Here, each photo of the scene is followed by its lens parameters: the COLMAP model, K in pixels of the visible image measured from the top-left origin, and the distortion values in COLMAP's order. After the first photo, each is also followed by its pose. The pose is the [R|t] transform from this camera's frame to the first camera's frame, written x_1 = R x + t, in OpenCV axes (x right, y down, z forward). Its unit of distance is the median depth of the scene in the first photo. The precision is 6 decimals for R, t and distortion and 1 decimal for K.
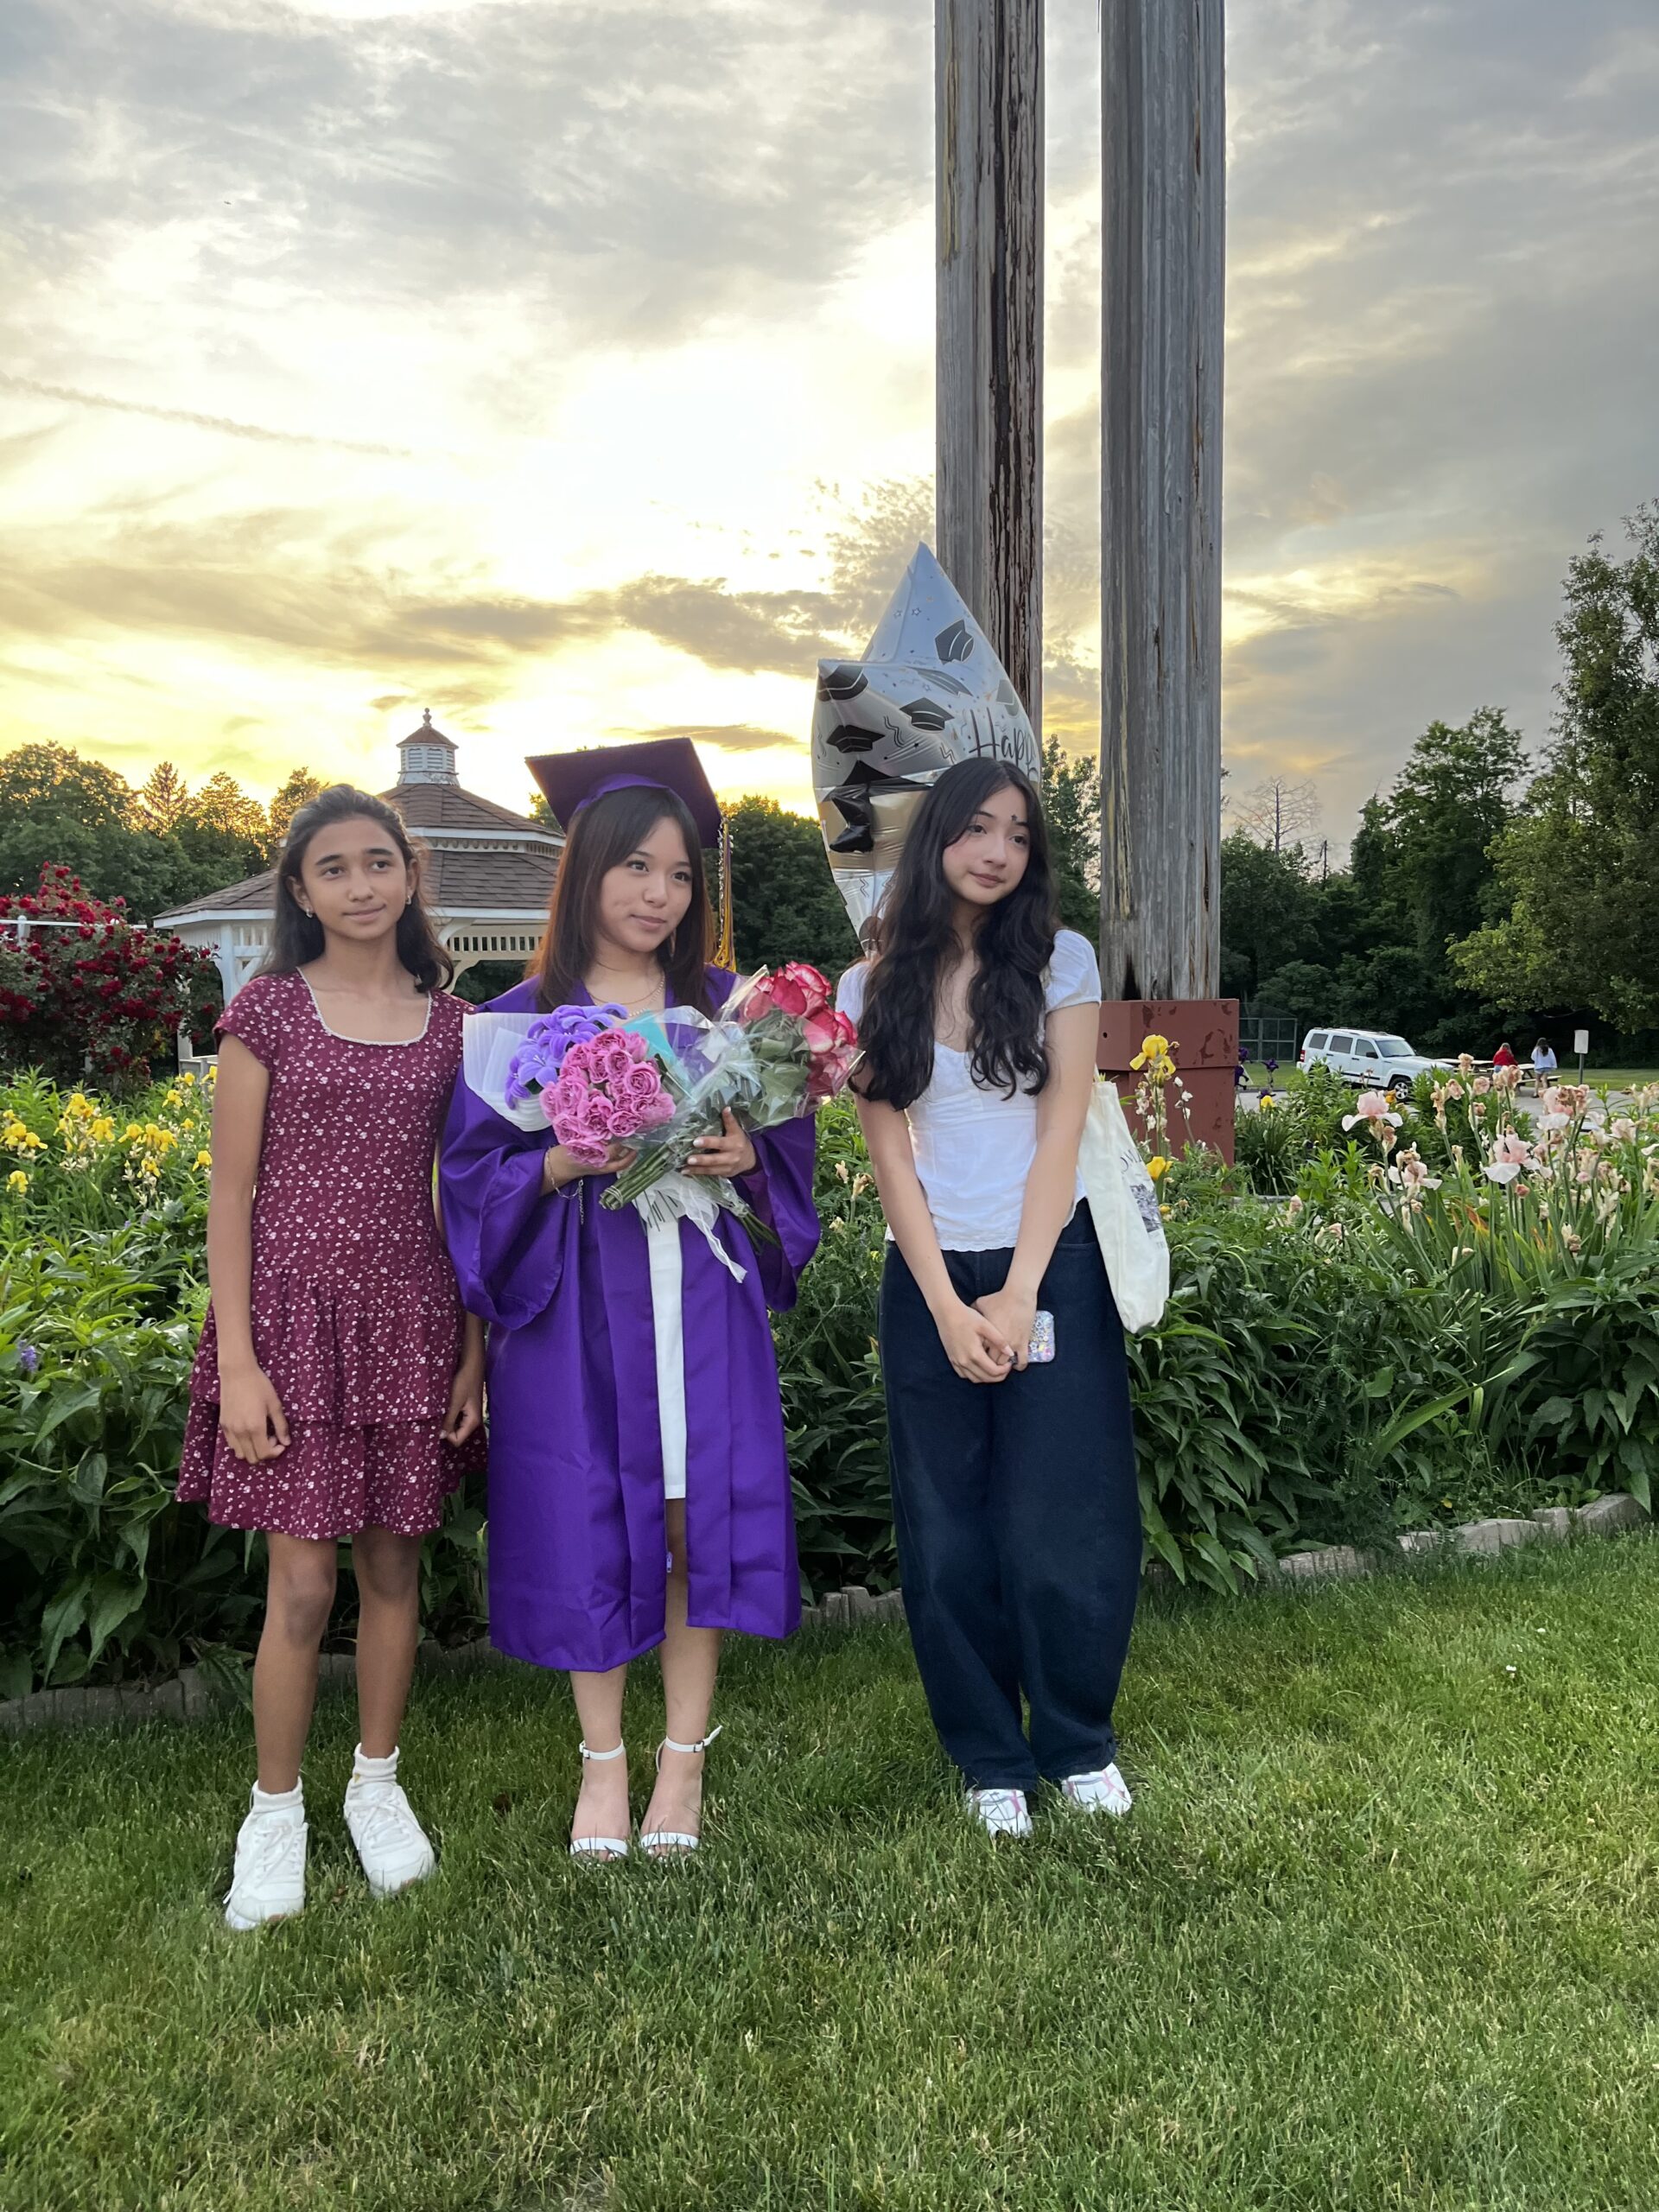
lens RADIAL K [[1687.7, 0, 805.8], [0, 1687.7, 1115.8], [0, 0, 1]] dist [0.028415, 0.000050]
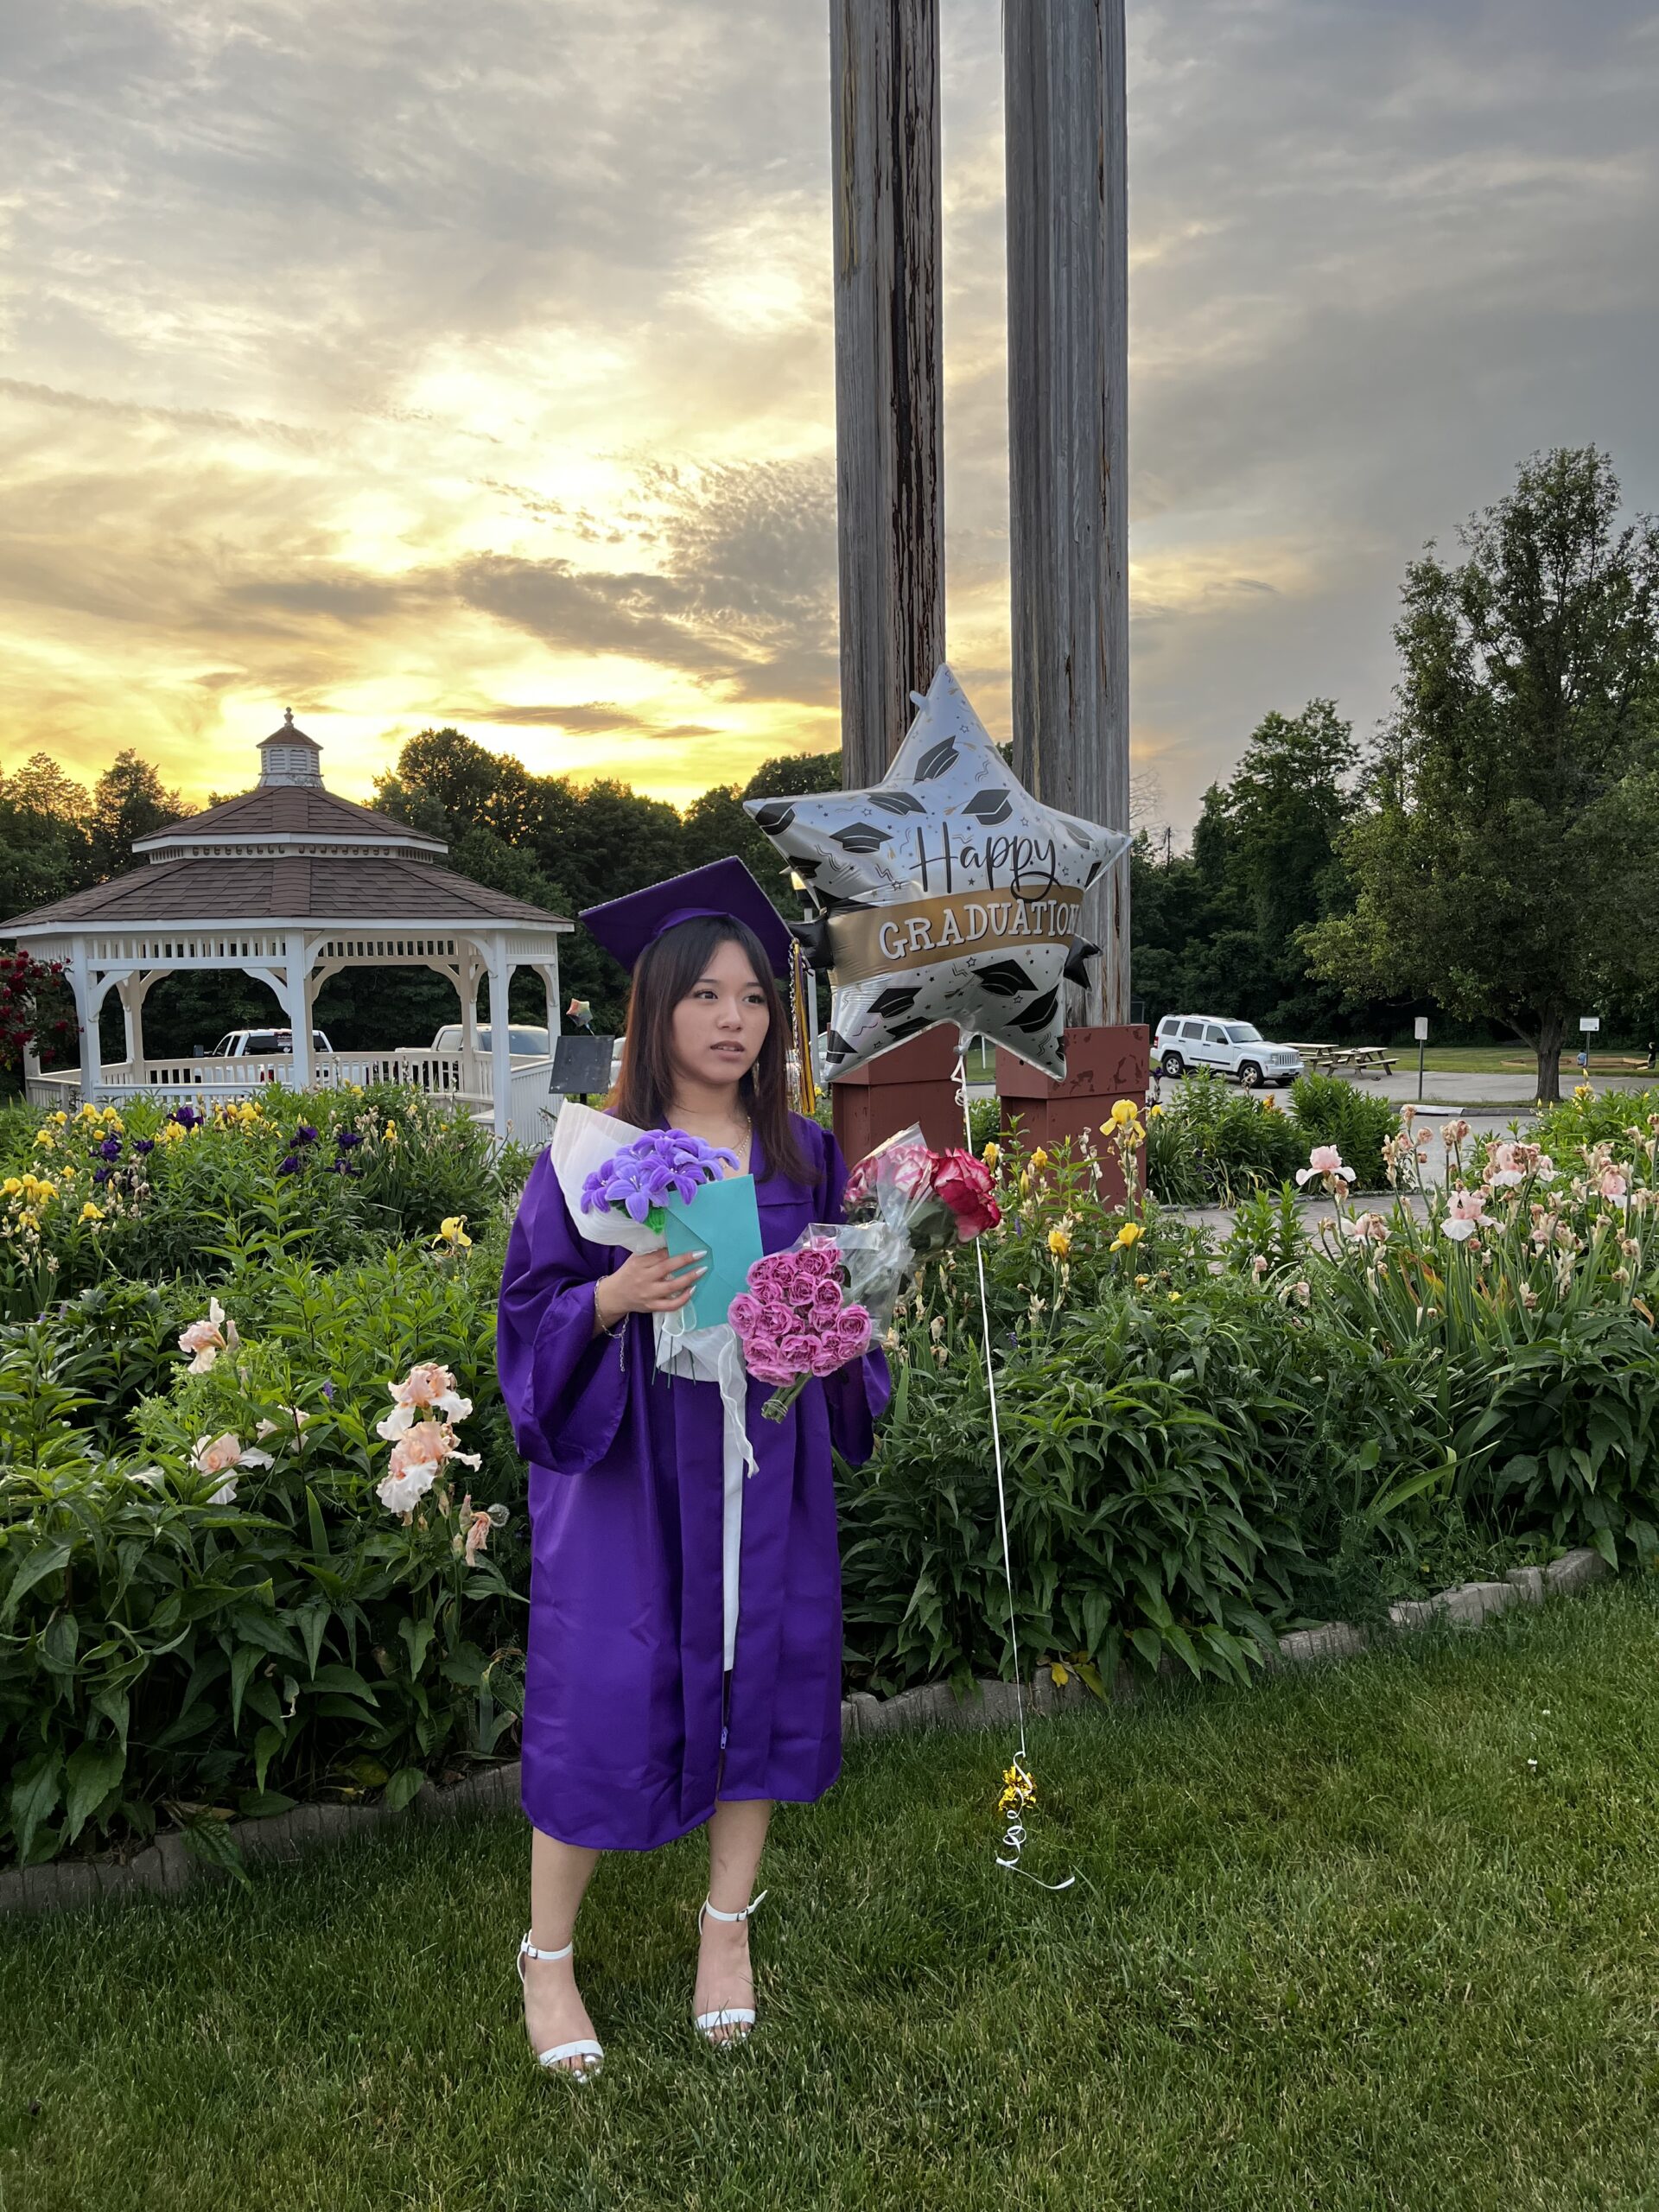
lens RADIAL K [[1693.2, 0, 838.6], [0, 1693.2, 1115.1], [0, 0, 1]] dist [0.004487, 0.054510]
pose [[0.994232, -0.016131, 0.106034, -0.033291], [0.015059, 0.999827, 0.010904, -0.026332], [-0.106192, -0.009245, 0.994303, 0.014650]]
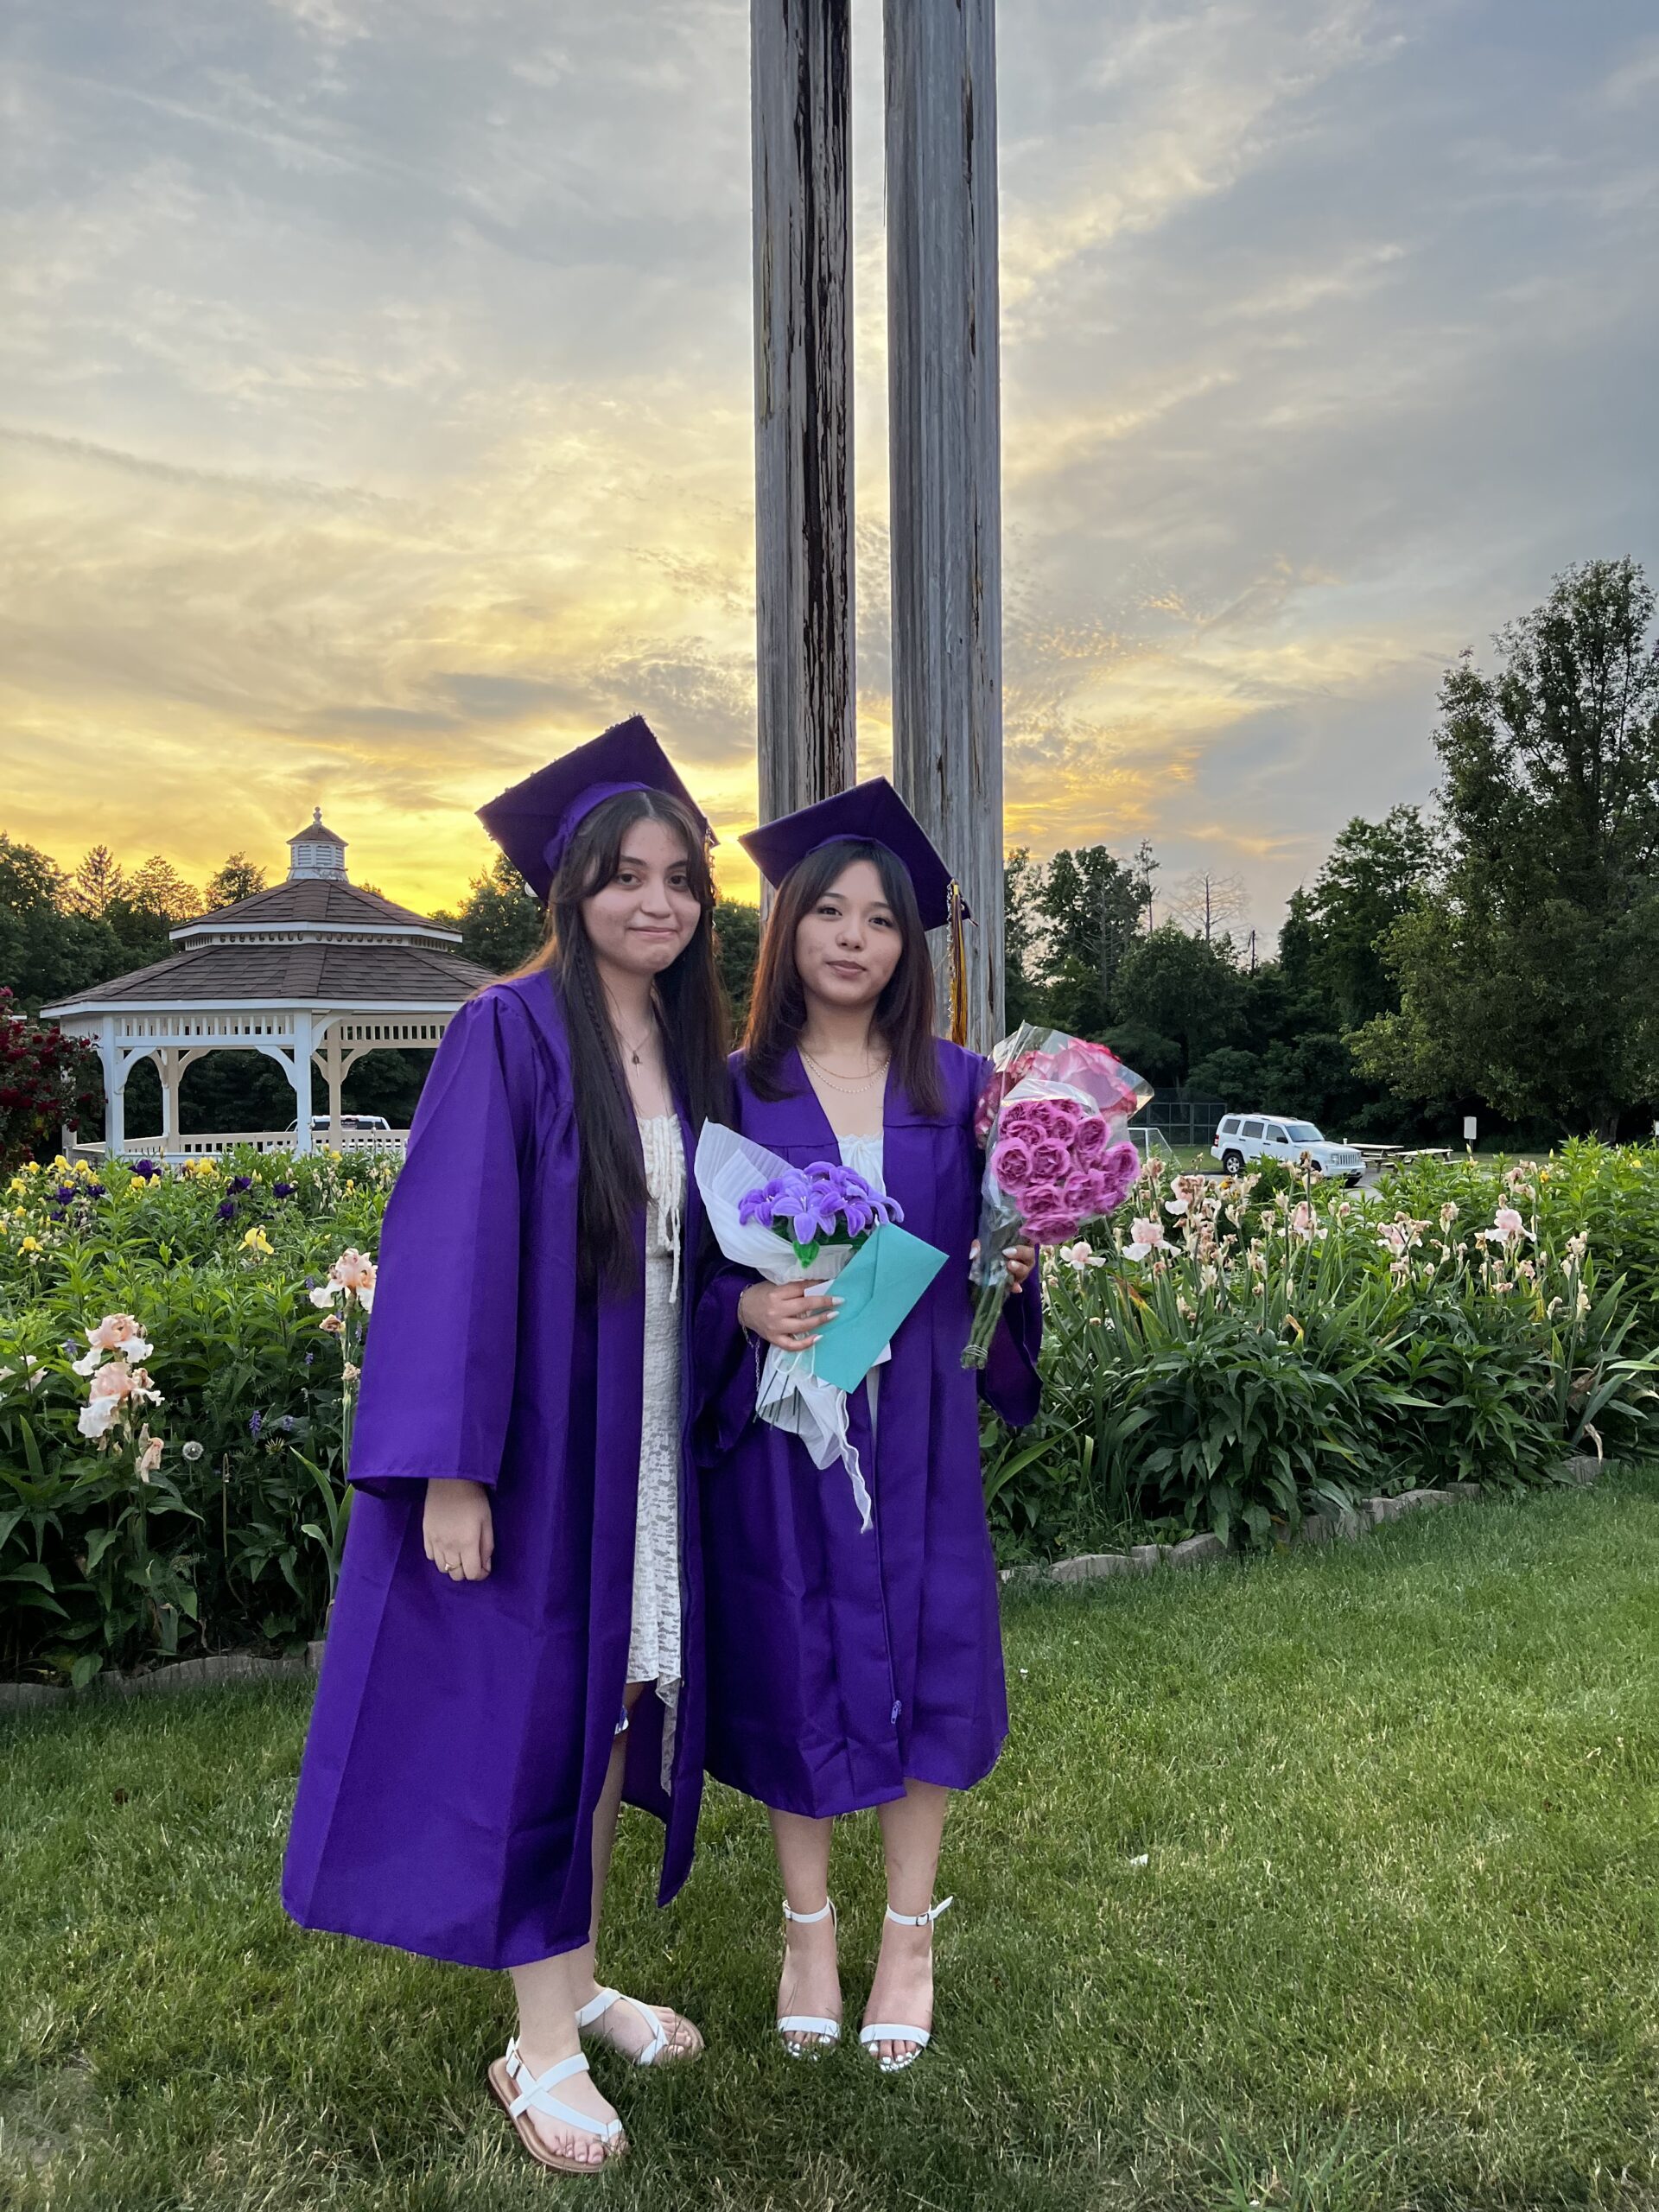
lens RADIAL K [[1692.1, 0, 839.6], [0, 1692.1, 1102.4], [0, 0, 1]] dist [0.025883, 0.003504]
pose [[0.998893, 0.001187, 0.047023, 0.079974], [0.001505, 0.998362, -0.057189, -0.001124], [-0.047014, 0.057197, 0.997255, -0.068461]]
